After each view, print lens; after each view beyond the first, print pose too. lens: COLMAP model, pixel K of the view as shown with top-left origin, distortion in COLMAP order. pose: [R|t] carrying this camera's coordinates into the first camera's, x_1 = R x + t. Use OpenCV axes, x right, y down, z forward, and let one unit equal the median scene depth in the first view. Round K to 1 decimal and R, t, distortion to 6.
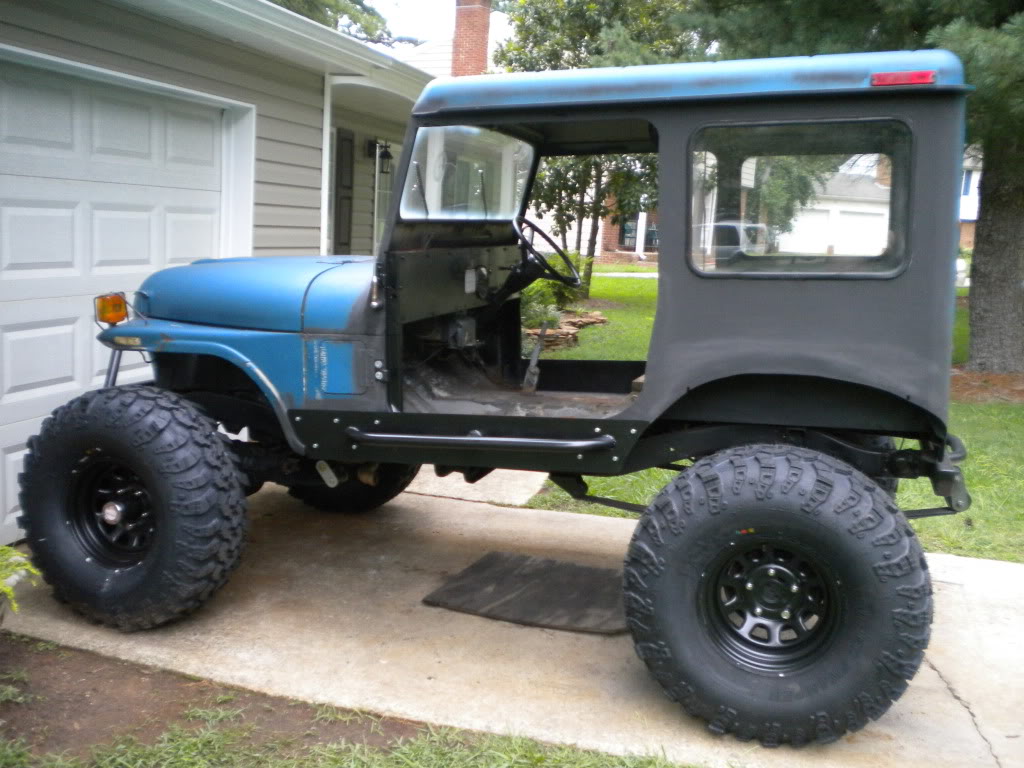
lens RADIAL K [[1071.0, 0, 512.0], [0, 1071.0, 384.0], [0, 0, 1]] dist [0.000060, 0.007366]
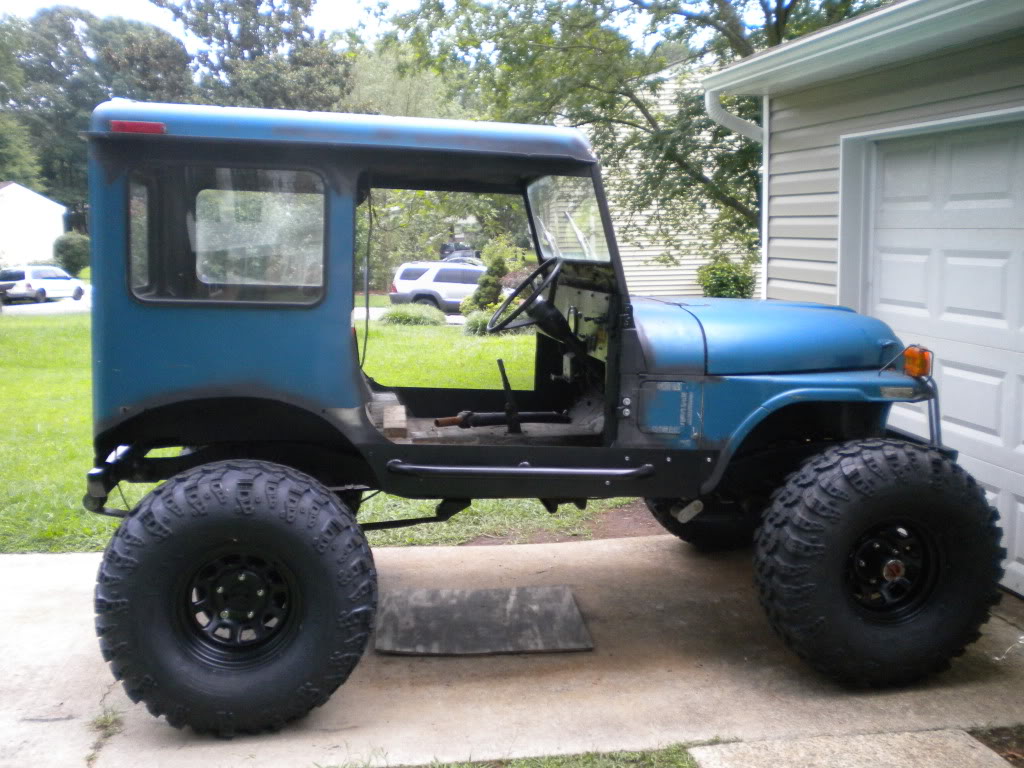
lens RADIAL K [[1071.0, 0, 512.0], [0, 1071.0, 384.0], [0, 0, 1]] dist [0.000060, 0.007366]
pose [[-0.898744, 0.038225, -0.436804, 0.401096], [-0.085957, 0.961503, 0.261003, -0.260654], [0.429965, 0.272122, -0.860860, 1.634099]]
